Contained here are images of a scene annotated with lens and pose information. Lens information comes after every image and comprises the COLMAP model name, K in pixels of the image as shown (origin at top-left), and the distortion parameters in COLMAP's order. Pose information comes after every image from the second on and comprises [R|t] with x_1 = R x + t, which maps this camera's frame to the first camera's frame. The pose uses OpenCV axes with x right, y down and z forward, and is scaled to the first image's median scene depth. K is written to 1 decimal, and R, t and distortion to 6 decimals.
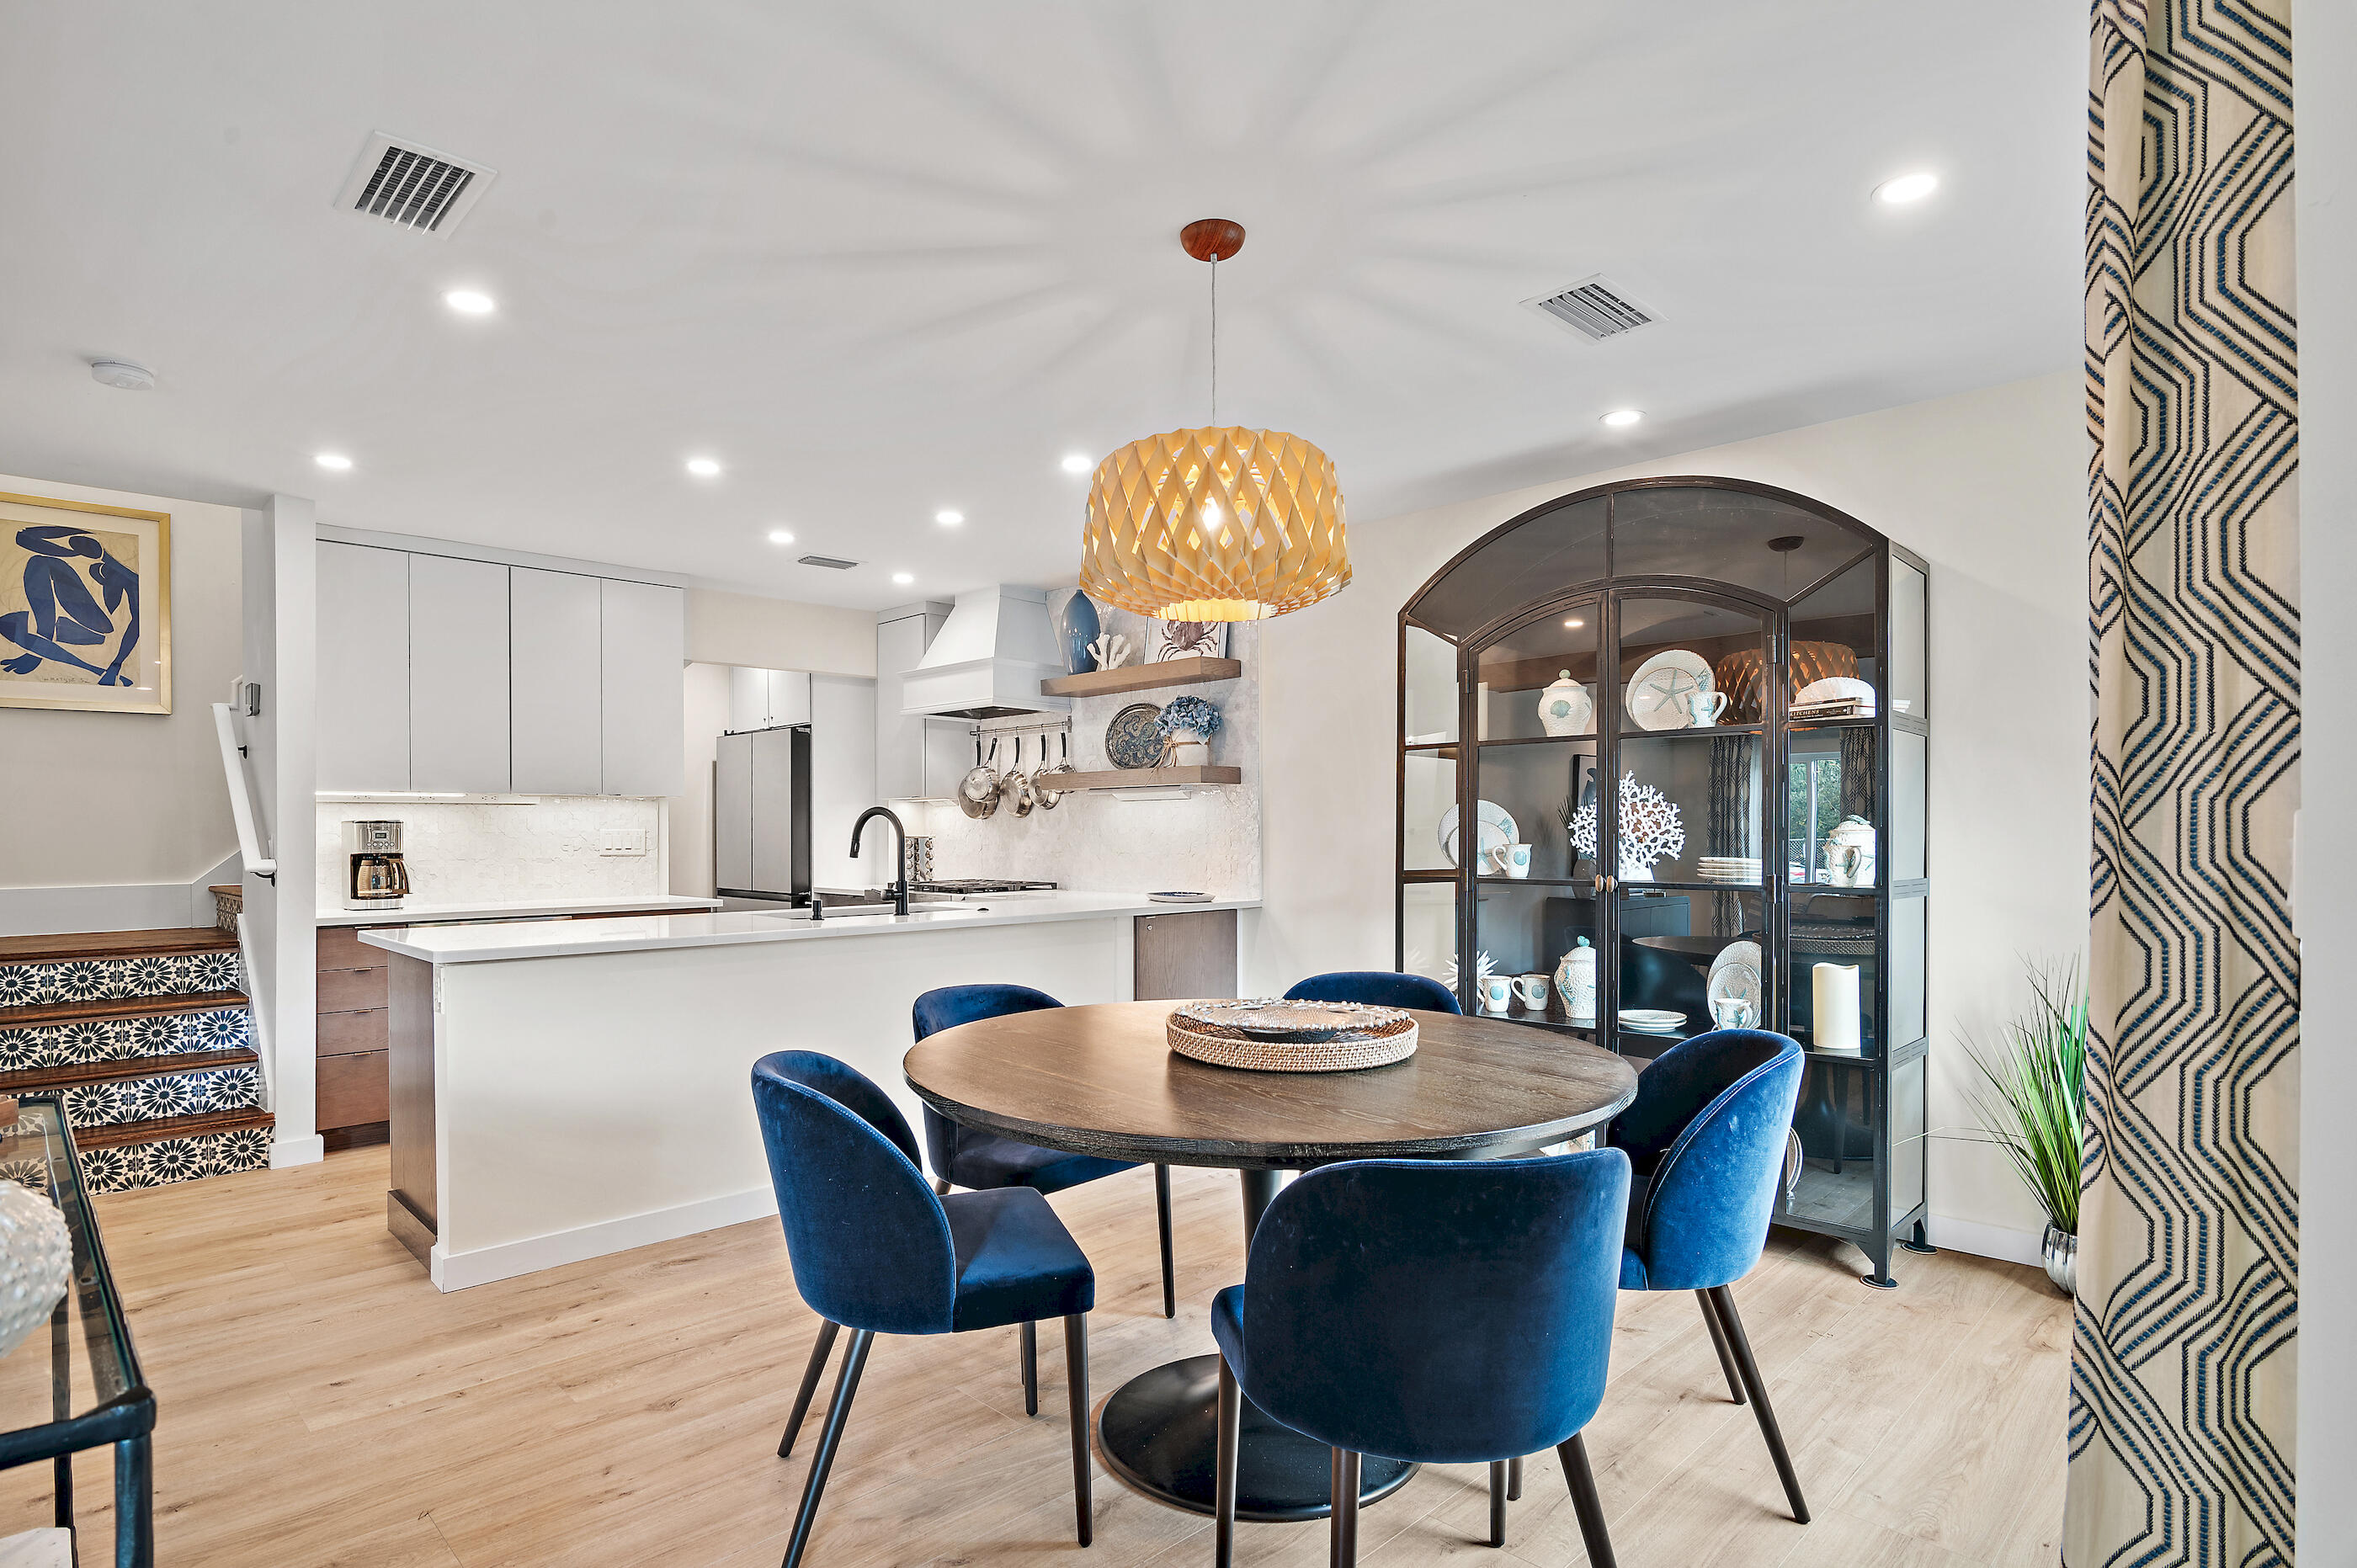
lens RADIAL K [[1206.9, 0, 1157.7], [0, 1206.9, 826.6], [0, 0, 1]] dist [-0.014158, 0.000591]
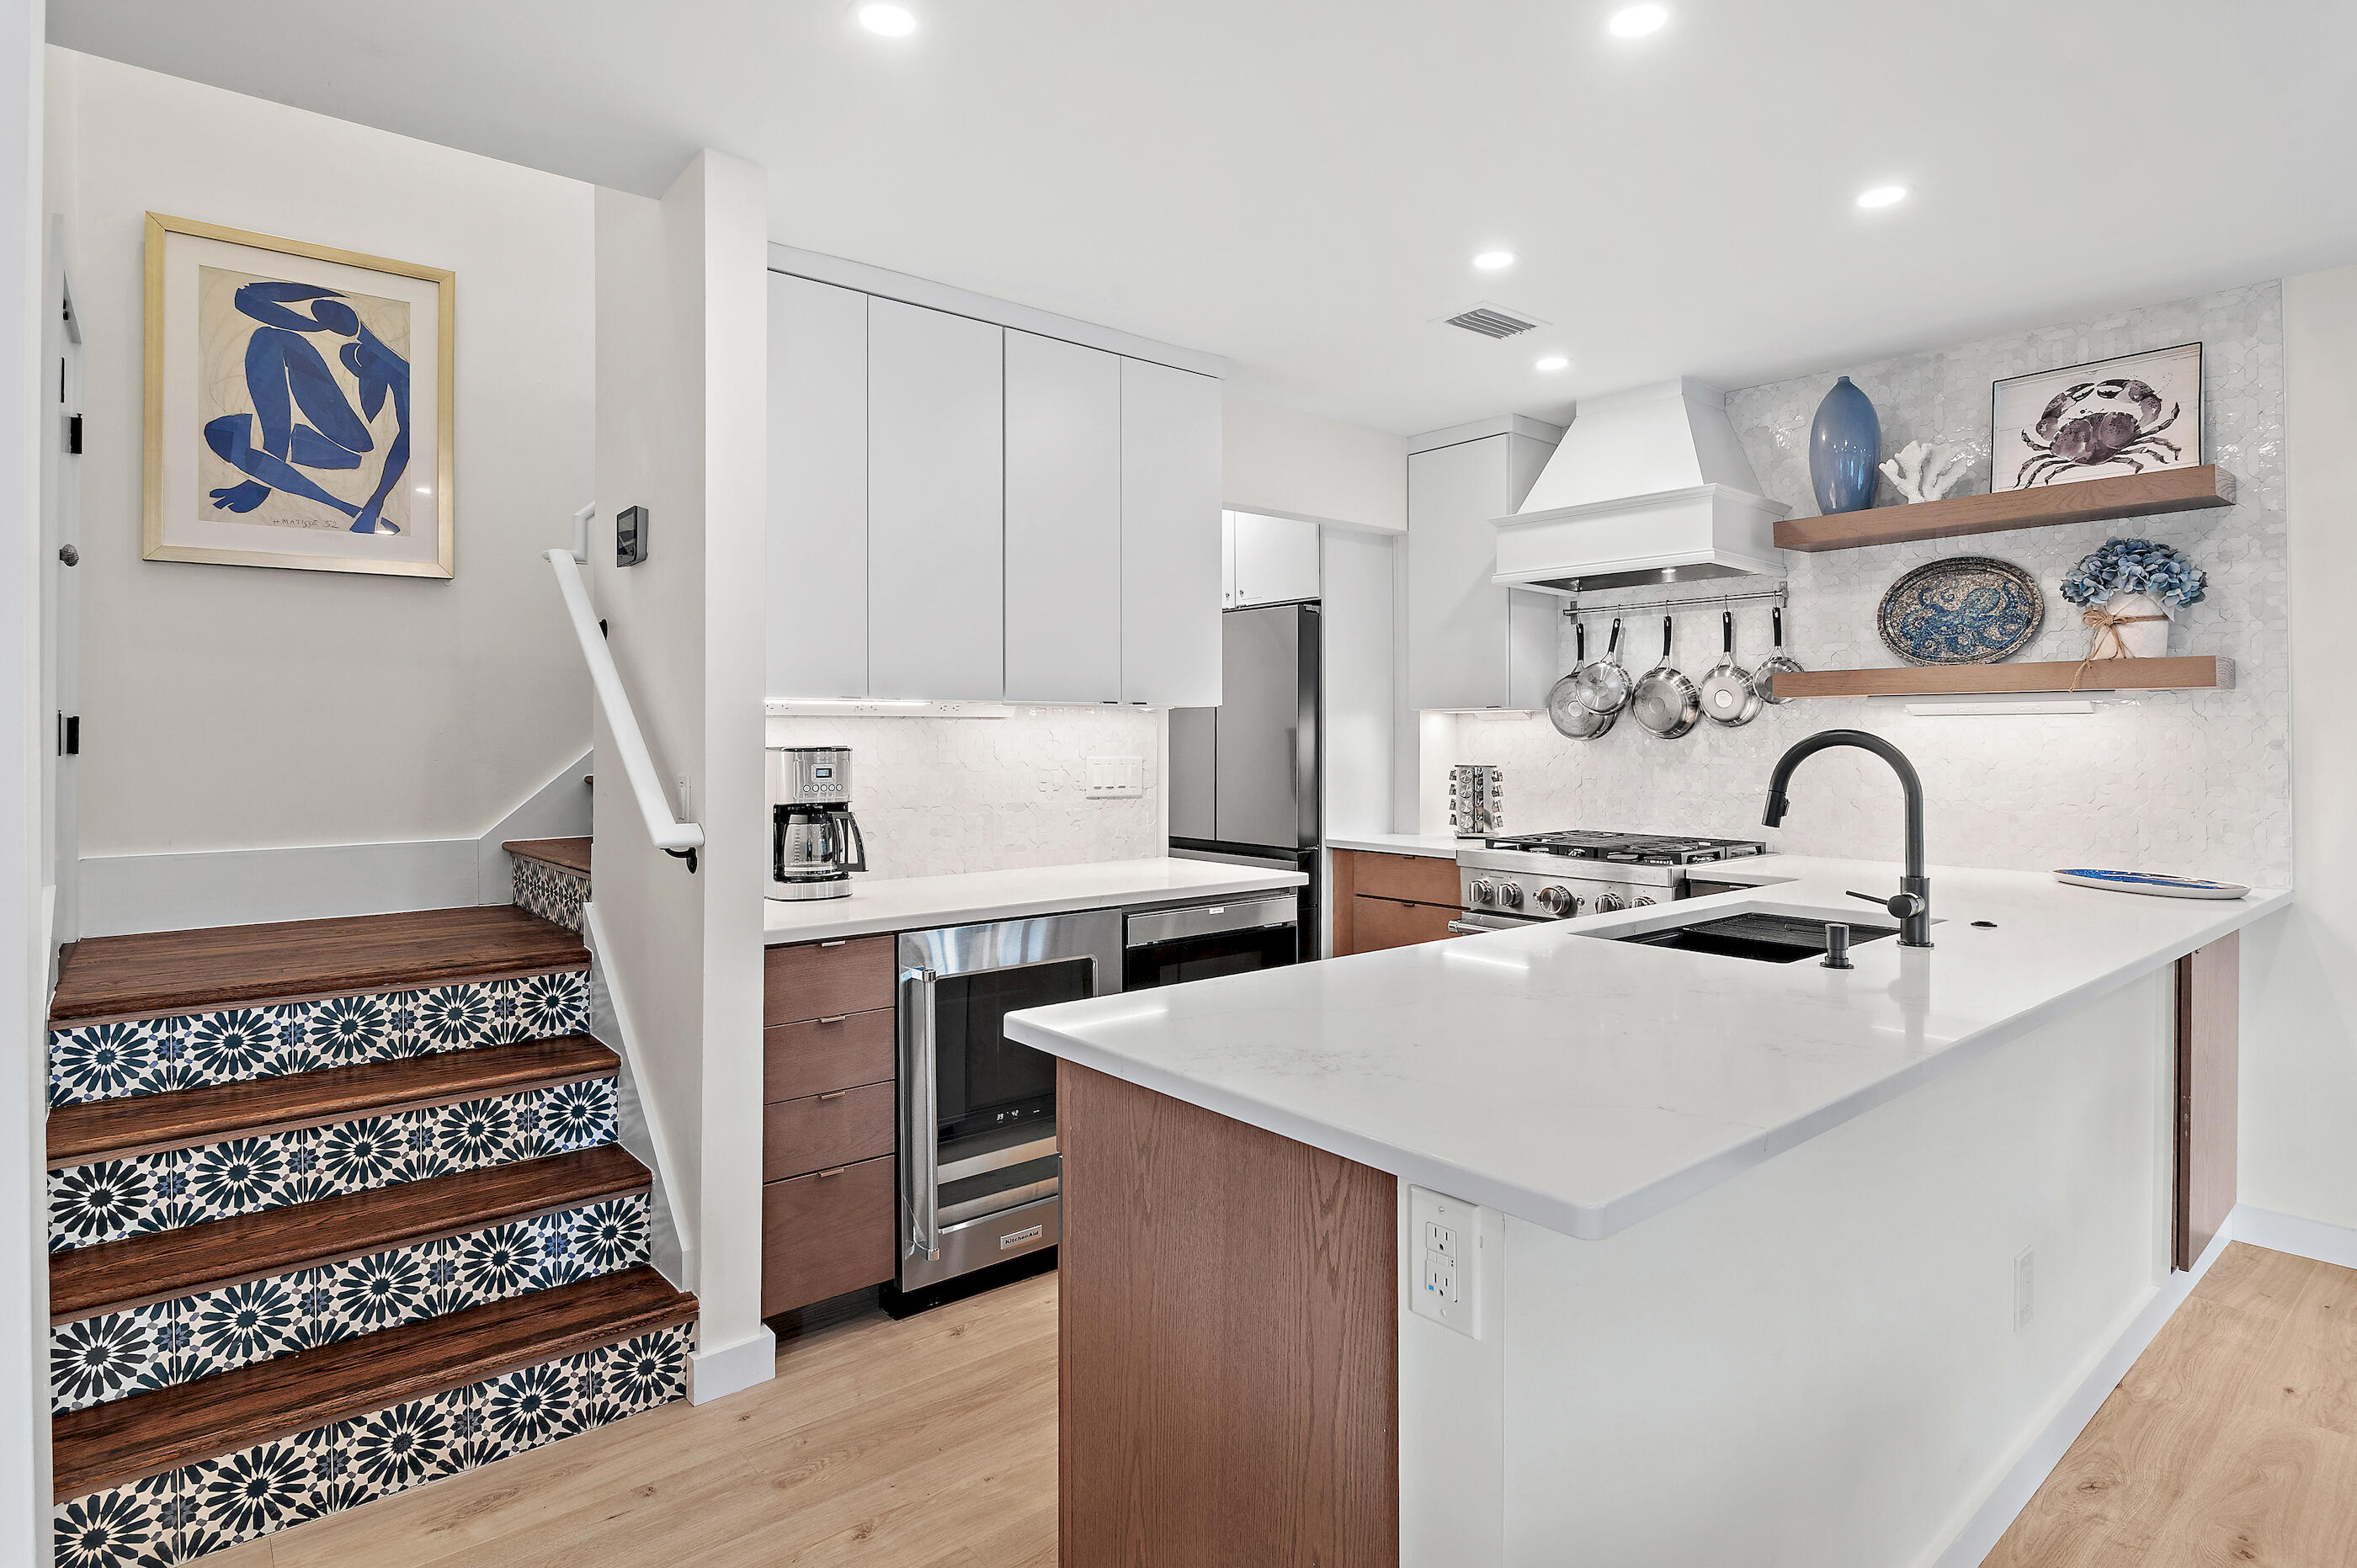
lens RADIAL K [[1206.9, 0, 1180.9], [0, 1206.9, 723.5], [0, 0, 1]] dist [-0.014158, 0.000591]
pose [[0.997457, 0.003055, -0.071211, -0.405657], [-0.003695, 0.999954, -0.008859, -0.011495], [0.071181, 0.009100, 0.997422, 0.398977]]
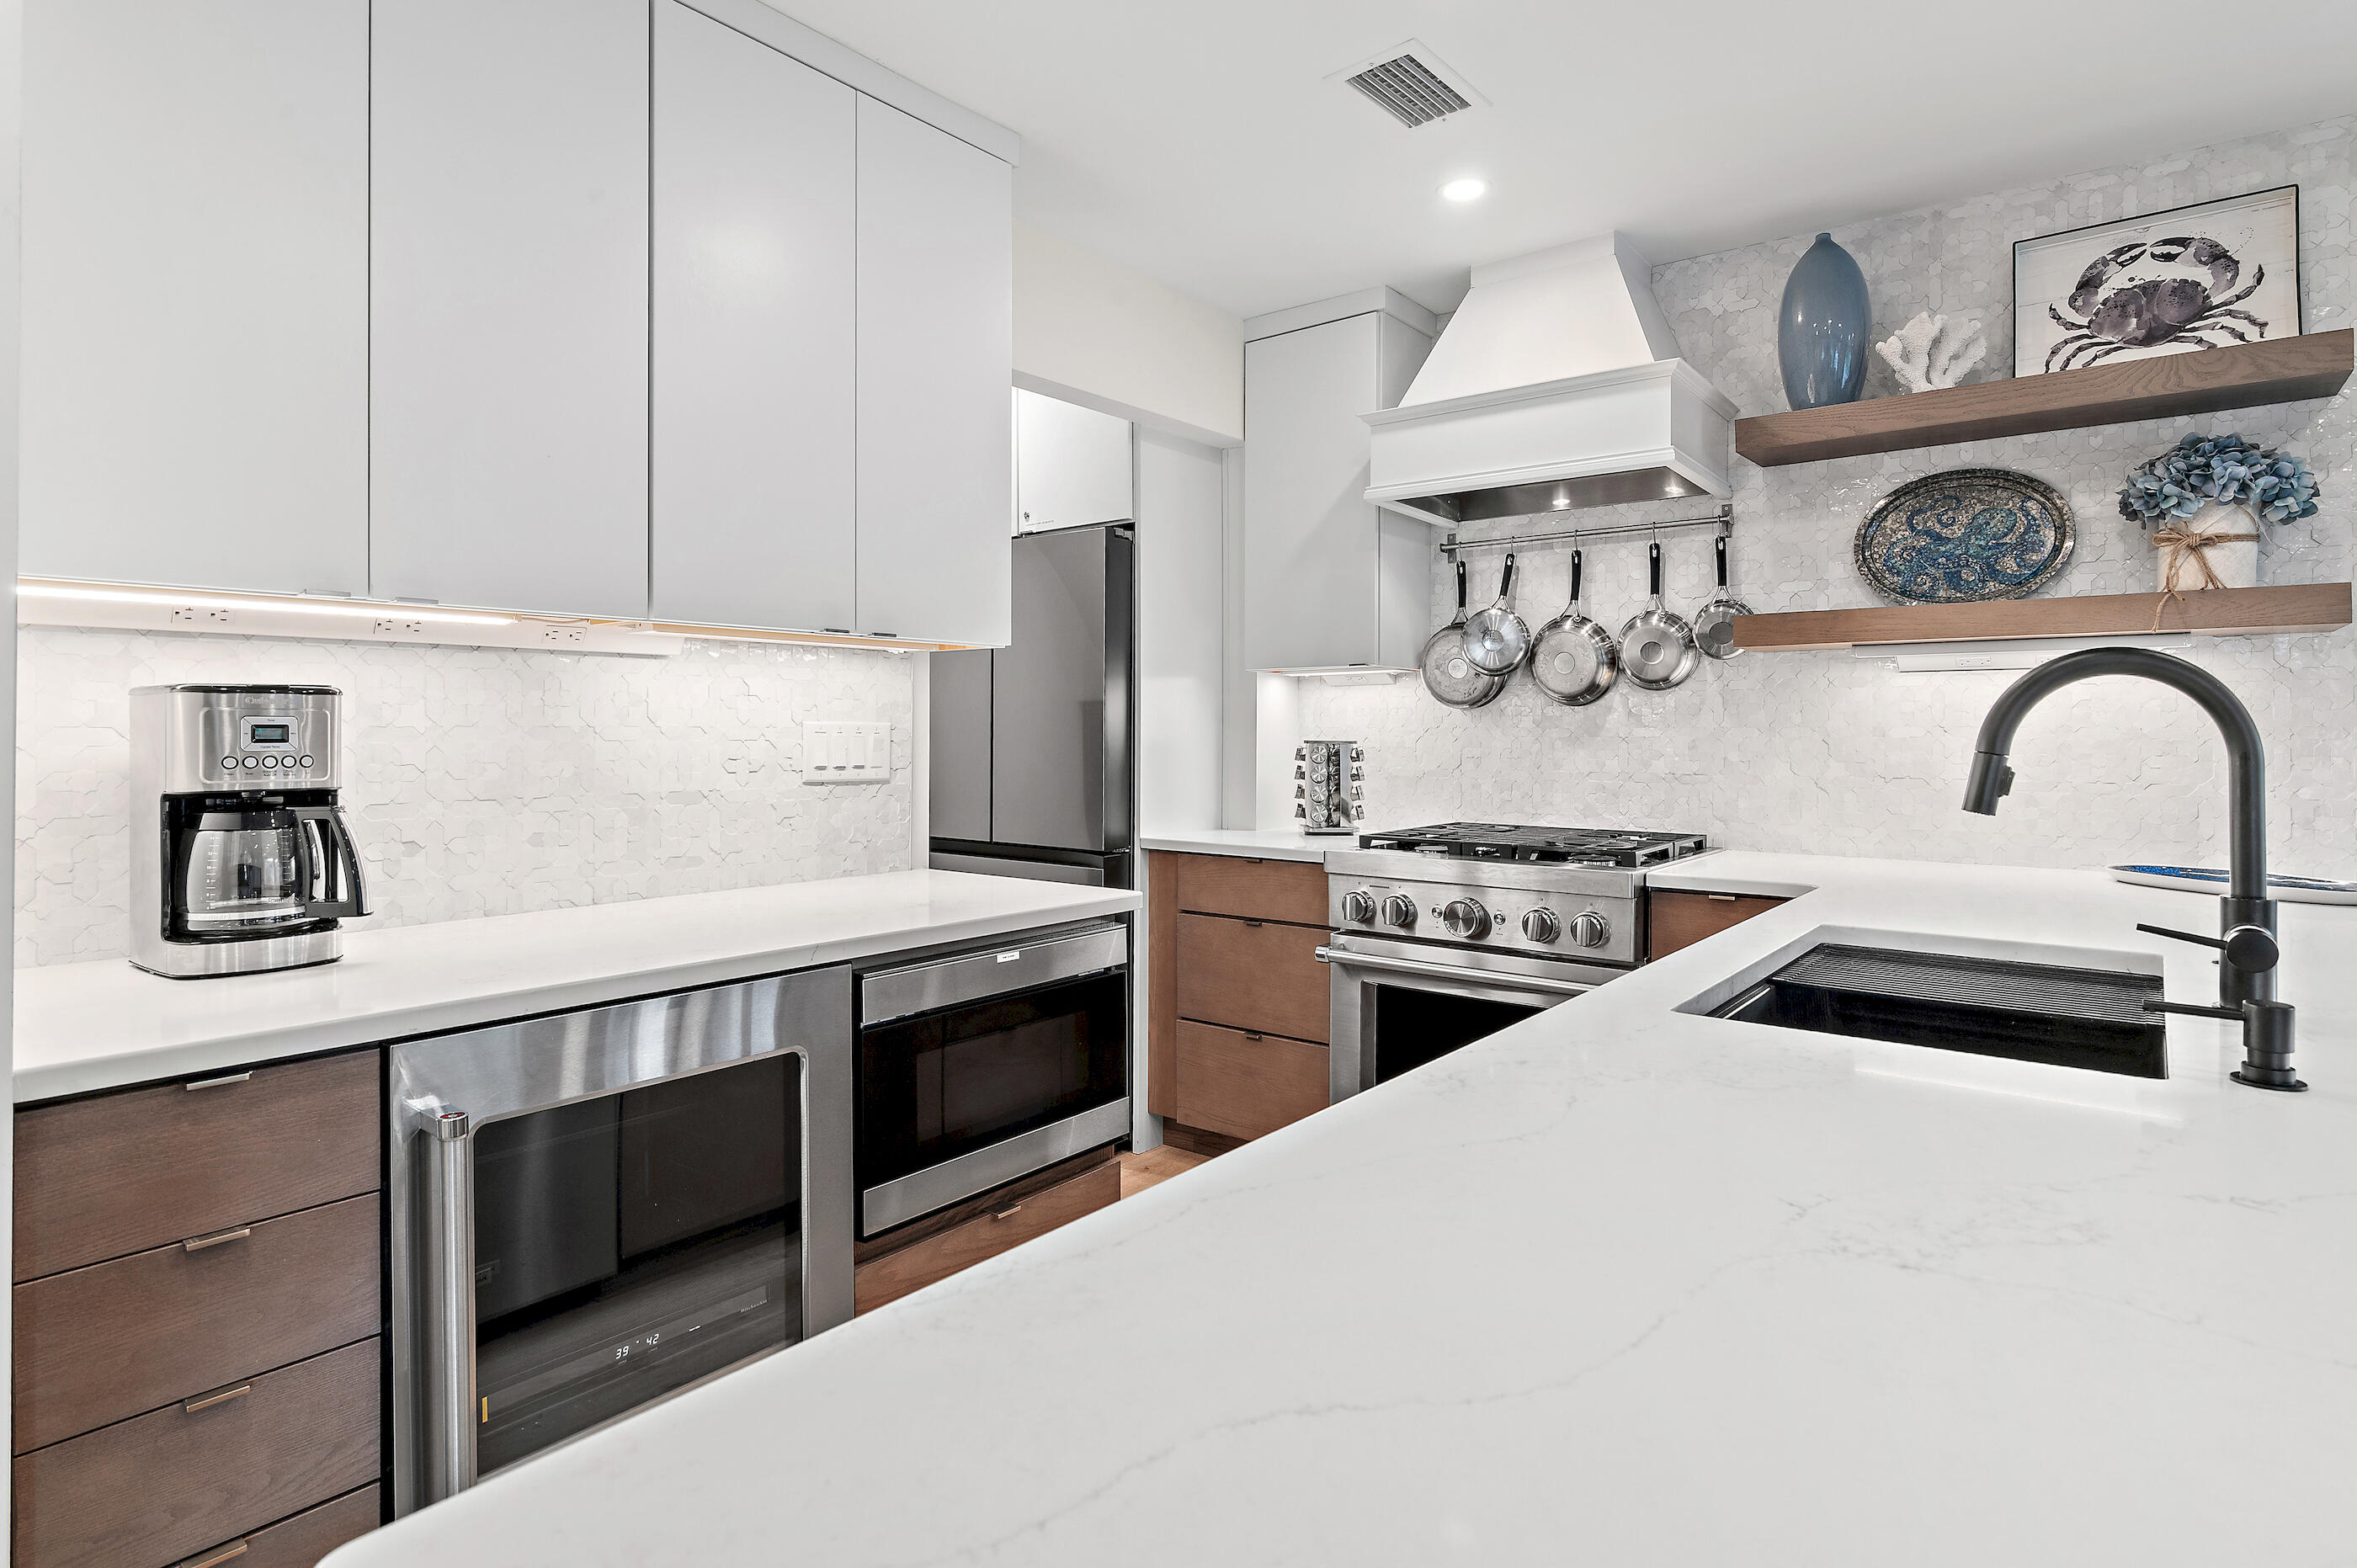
lens RADIAL K [[1206.9, 0, 1188.3], [0, 1206.9, 739.9], [0, 0, 1]] dist [-0.014158, 0.000591]
pose [[0.991254, 0.005464, 0.131856, -0.425035], [-0.006664, 0.999940, 0.008666, 0.004391], [-0.131801, -0.009469, 0.991231, 0.621243]]
